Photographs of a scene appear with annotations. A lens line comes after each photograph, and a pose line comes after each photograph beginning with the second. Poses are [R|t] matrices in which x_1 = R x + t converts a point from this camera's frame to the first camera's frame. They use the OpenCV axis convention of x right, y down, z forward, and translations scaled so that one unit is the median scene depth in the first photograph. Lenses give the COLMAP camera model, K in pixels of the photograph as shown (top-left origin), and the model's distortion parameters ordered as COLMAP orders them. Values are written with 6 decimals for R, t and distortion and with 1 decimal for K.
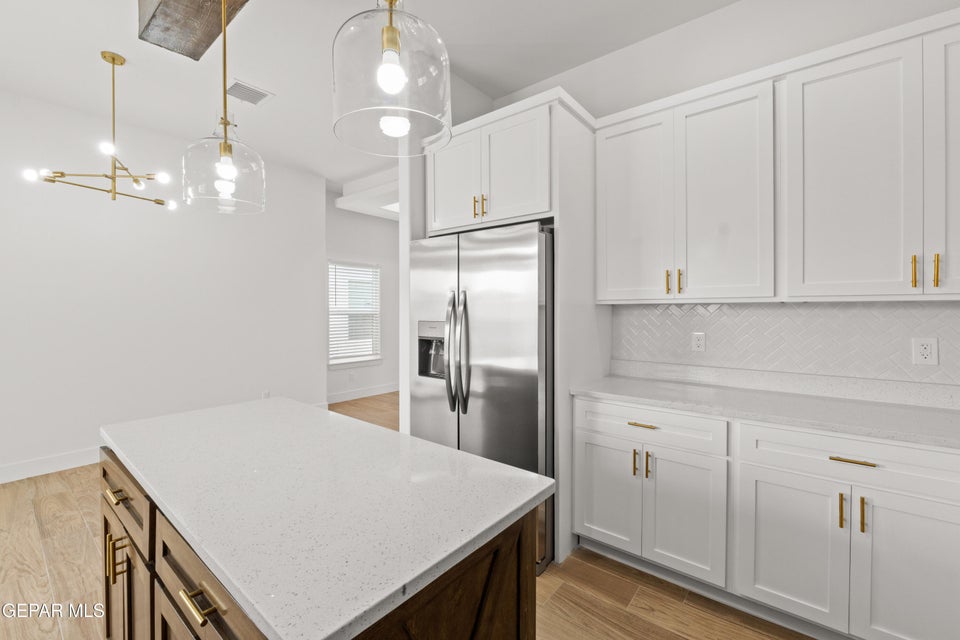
lens RADIAL K [[405.1, 0, 474.2], [0, 405.1, 311.5], [0, 0, 1]] dist [-0.009743, 0.000771]
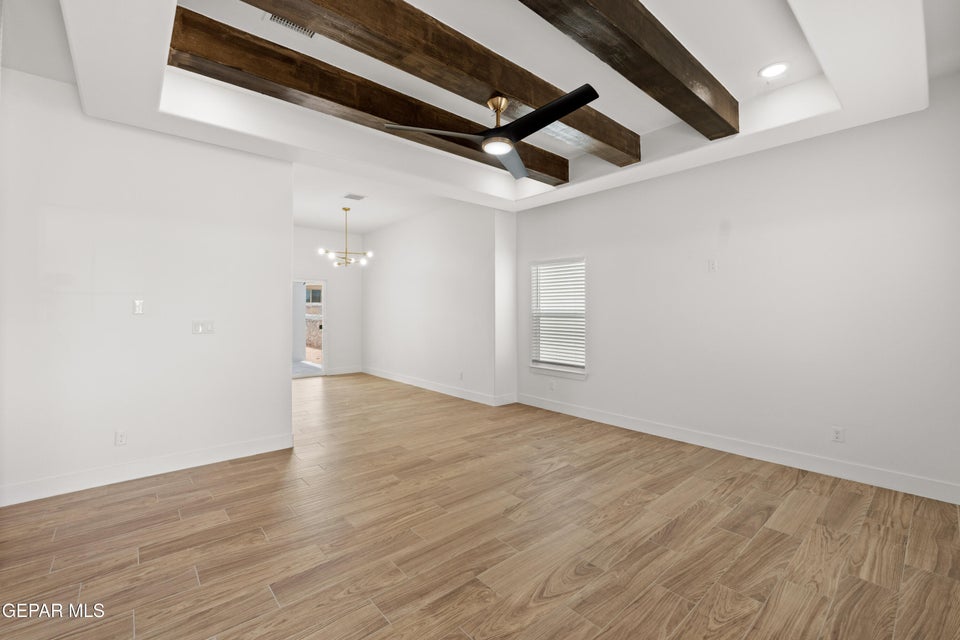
lens RADIAL K [[405.1, 0, 474.7], [0, 405.1, 303.0], [0, 0, 1]] dist [-0.009743, 0.000771]
pose [[-0.173941, -0.015568, -0.984633, 1.641099], [-0.007607, 0.999866, -0.014465, -0.024852], [0.984727, 0.004974, -0.174037, 2.596119]]
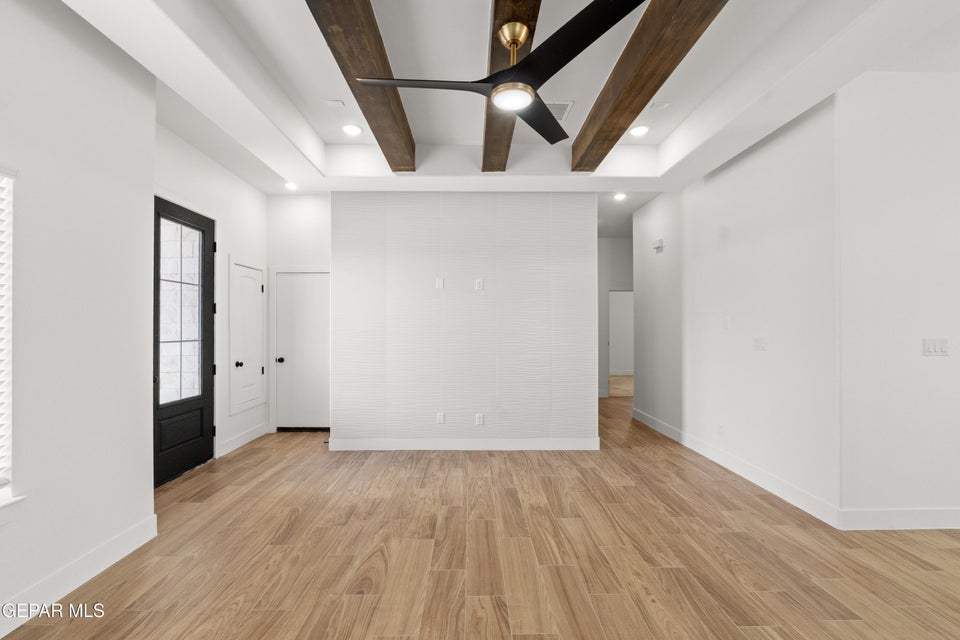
lens RADIAL K [[405.1, 0, 473.9], [0, 405.1, 326.2], [0, 0, 1]] dist [-0.009743, 0.000771]
pose [[-0.639994, 0.008772, 0.768330, -0.162112], [0.009982, 0.999945, -0.003101, -0.016731], [-0.768315, 0.005685, -0.640047, 3.069349]]
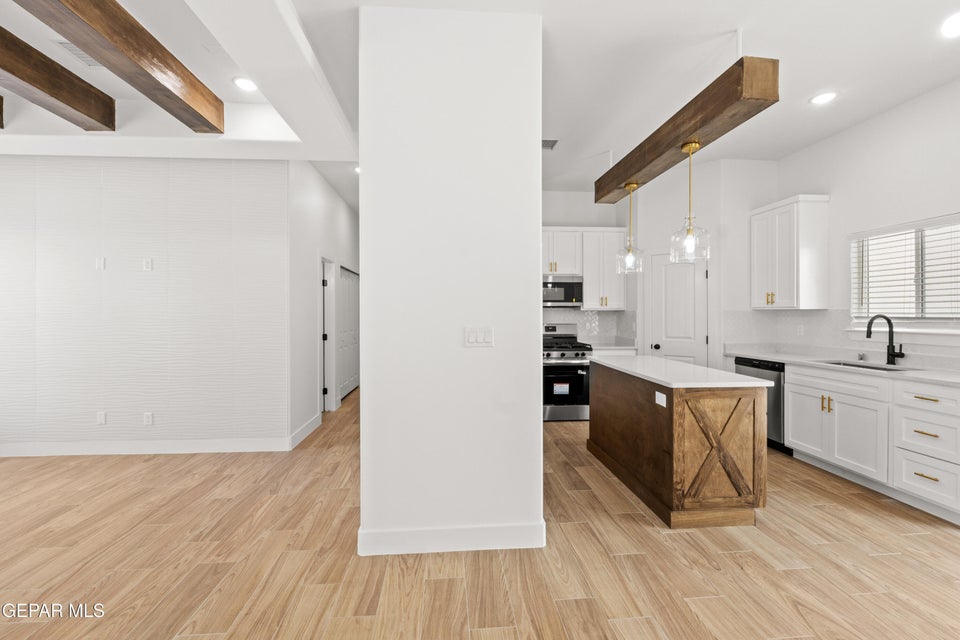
lens RADIAL K [[405.1, 0, 475.5], [0, 405.1, 313.2], [0, 0, 1]] dist [-0.009743, 0.000771]
pose [[-0.691432, 0.005432, 0.722421, -0.842599], [0.011223, 0.999932, 0.003224, -0.008013], [-0.722355, 0.010337, -0.691445, 1.991543]]
